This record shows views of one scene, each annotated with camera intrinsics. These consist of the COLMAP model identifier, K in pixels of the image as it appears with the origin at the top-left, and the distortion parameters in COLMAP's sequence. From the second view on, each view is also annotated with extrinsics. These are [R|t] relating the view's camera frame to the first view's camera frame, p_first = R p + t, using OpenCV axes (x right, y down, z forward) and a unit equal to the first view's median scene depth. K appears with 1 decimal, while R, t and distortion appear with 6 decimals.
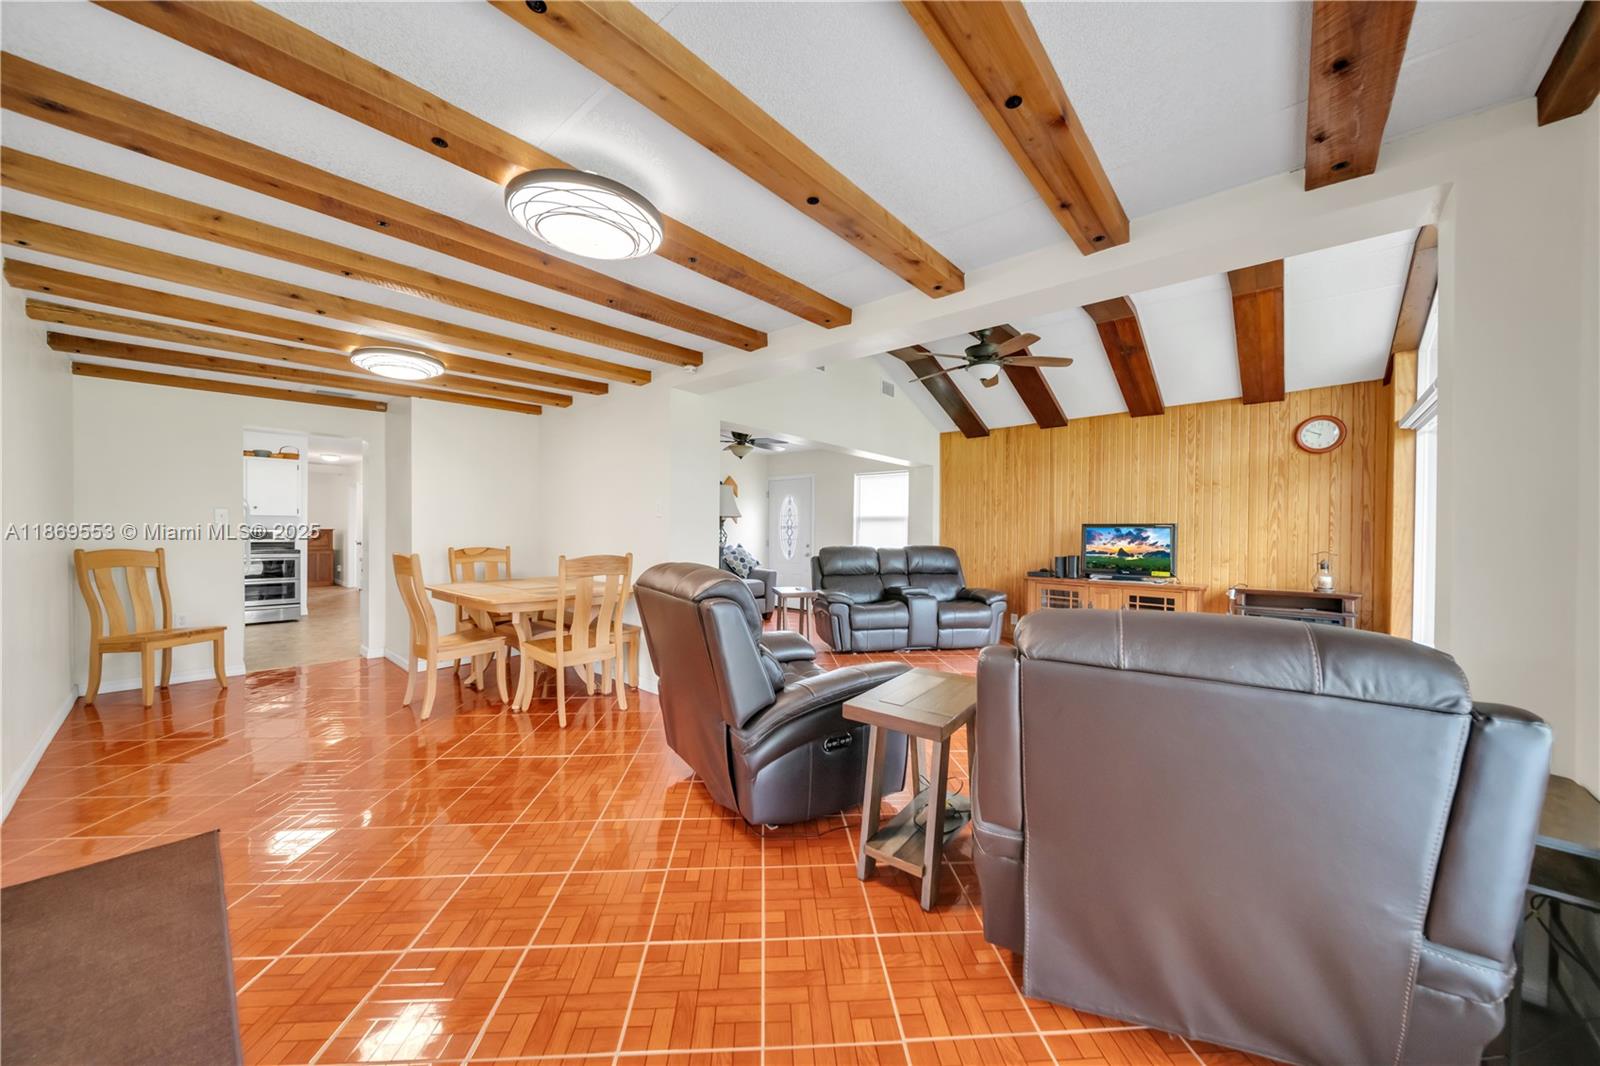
lens RADIAL K [[552.4, 0, 799.8], [0, 552.4, 537.4], [0, 0, 1]] dist [0.000559, 0.000029]
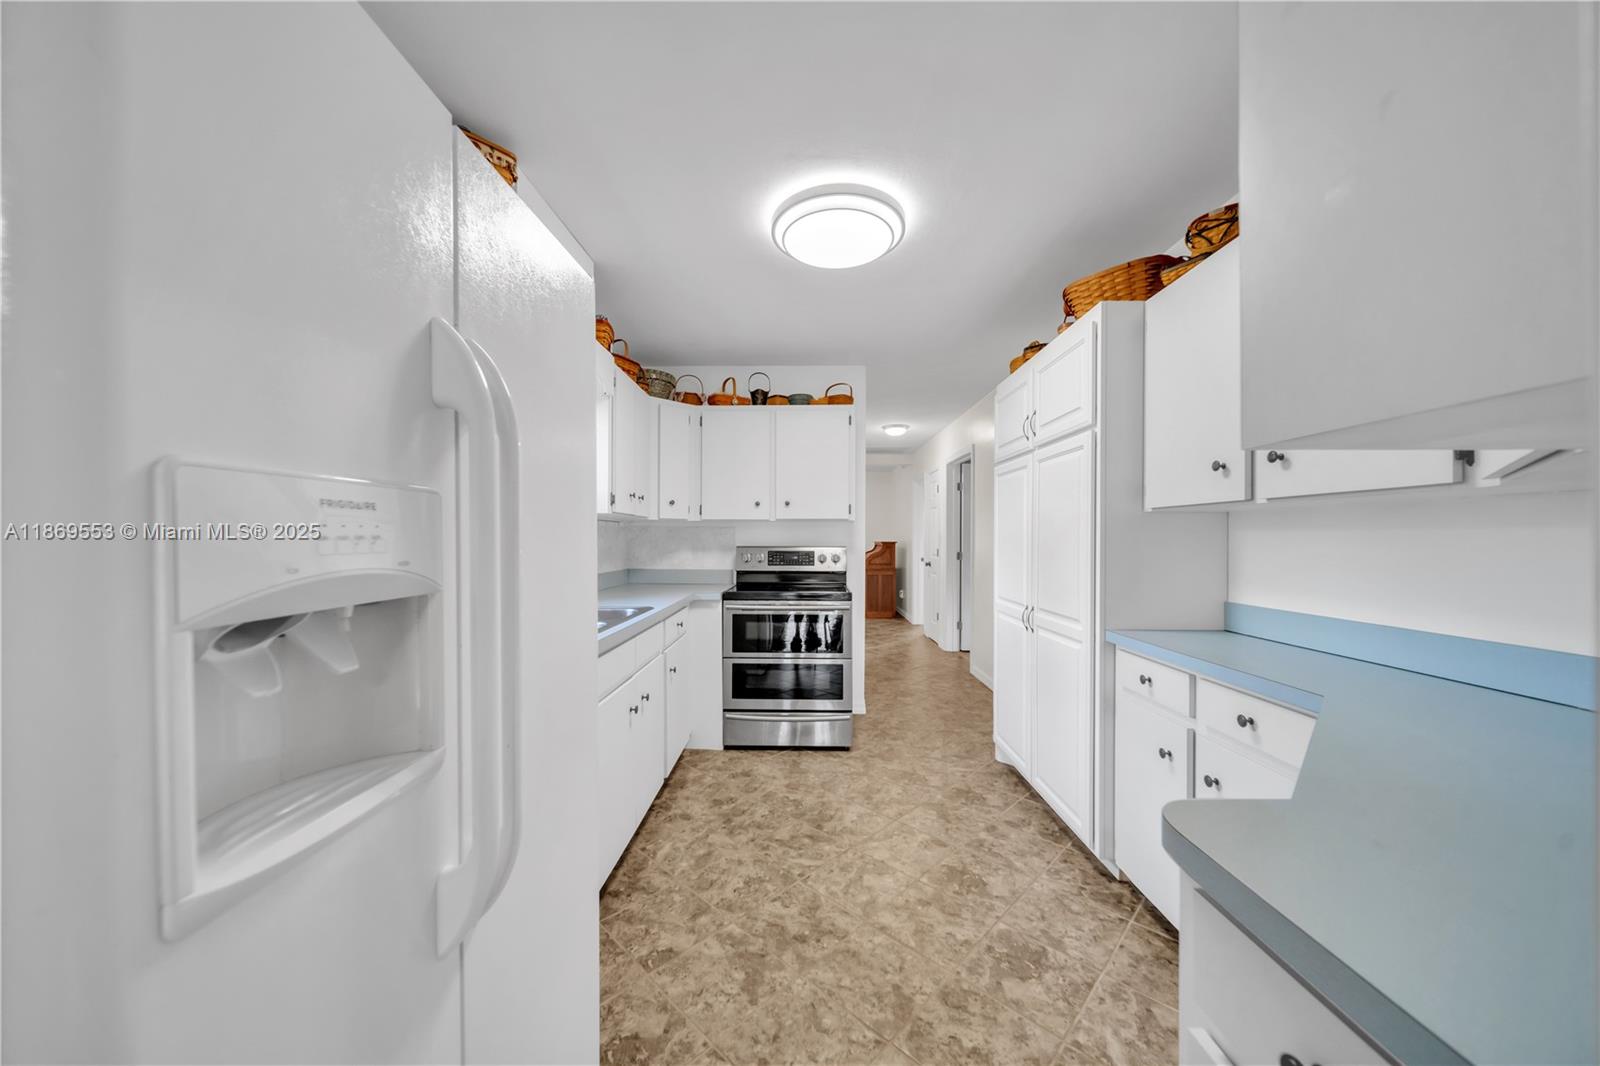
lens RADIAL K [[552.4, 0, 799.8], [0, 552.4, 537.4], [0, 0, 1]] dist [0.000559, 0.000029]
pose [[0.640662, -0.002846, -0.767818, -0.403218], [-0.023936, 0.999433, -0.023676, 0.000065], [0.767450, 0.033547, 0.640231, 0.478418]]
